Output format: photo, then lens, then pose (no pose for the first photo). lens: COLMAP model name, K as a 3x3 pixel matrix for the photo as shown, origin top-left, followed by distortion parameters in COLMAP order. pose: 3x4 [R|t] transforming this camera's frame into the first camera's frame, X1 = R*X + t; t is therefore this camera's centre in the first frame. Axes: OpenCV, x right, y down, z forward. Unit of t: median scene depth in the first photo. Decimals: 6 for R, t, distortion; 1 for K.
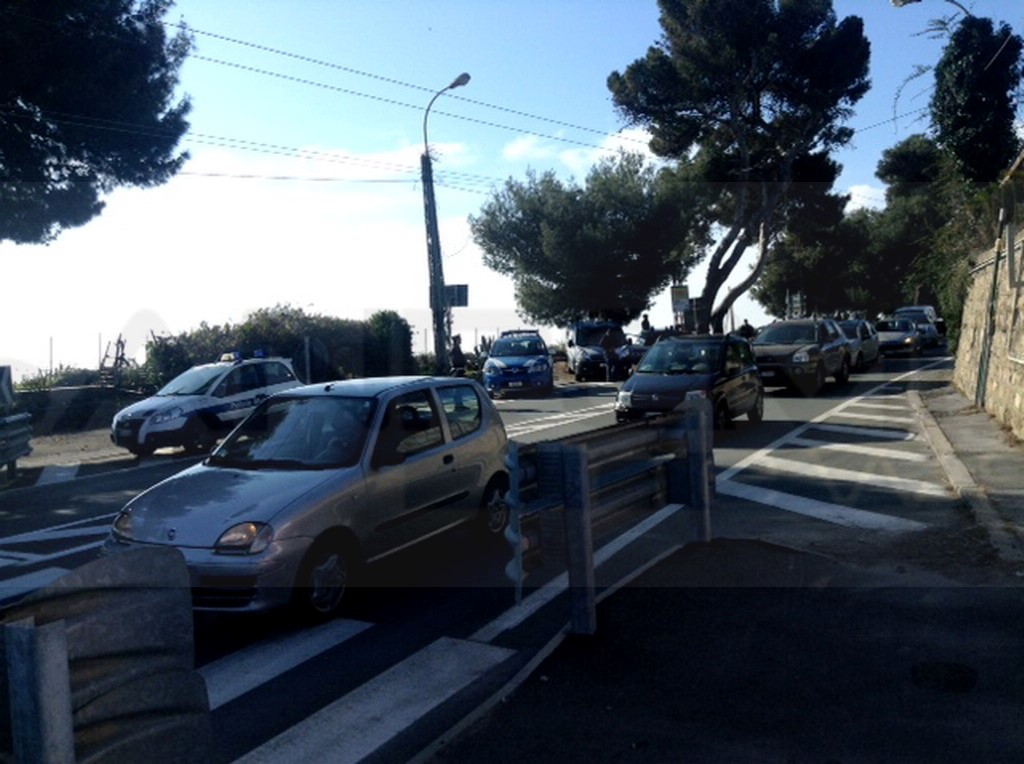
lens RADIAL K [[997.9, 0, 459.4], [0, 997.9, 396.3], [0, 0, 1]] dist [0.130201, -0.244215]
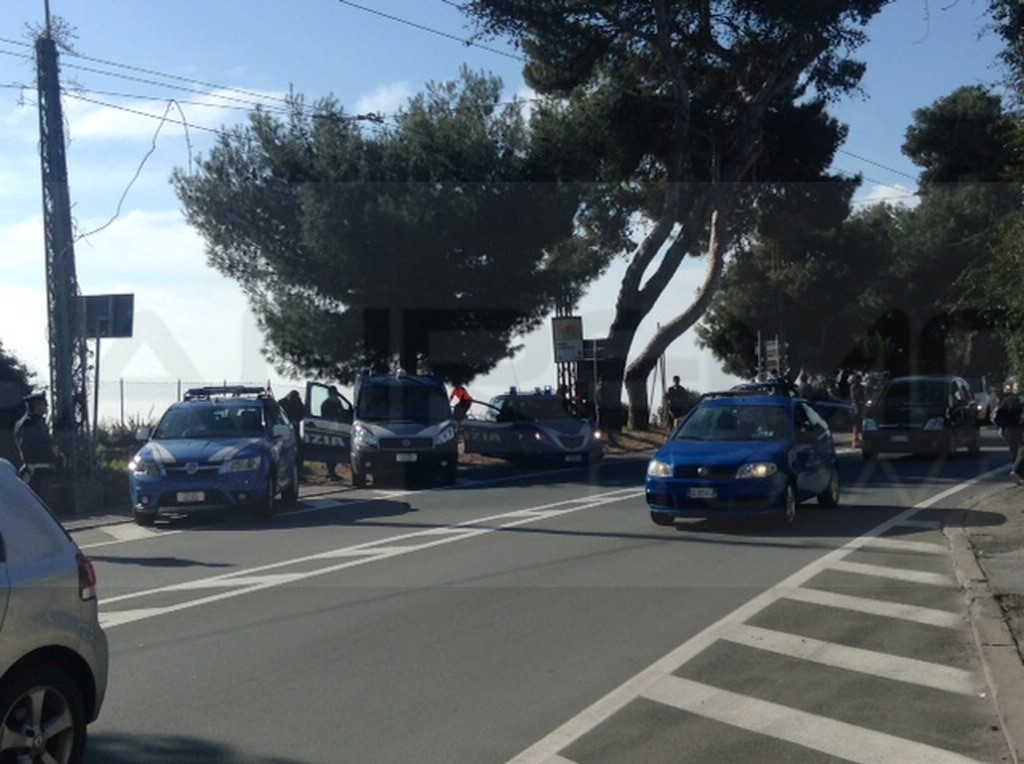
lens RADIAL K [[1549.1, 0, 480.5], [0, 1549.1, 385.6], [0, 0, 1]] dist [0.208444, -0.534730]
pose [[0.992408, 0.025517, 0.120316, 0.062833], [-0.017275, 0.997463, -0.069058, -0.009751], [-0.121773, 0.066455, 0.990331, 0.136806]]
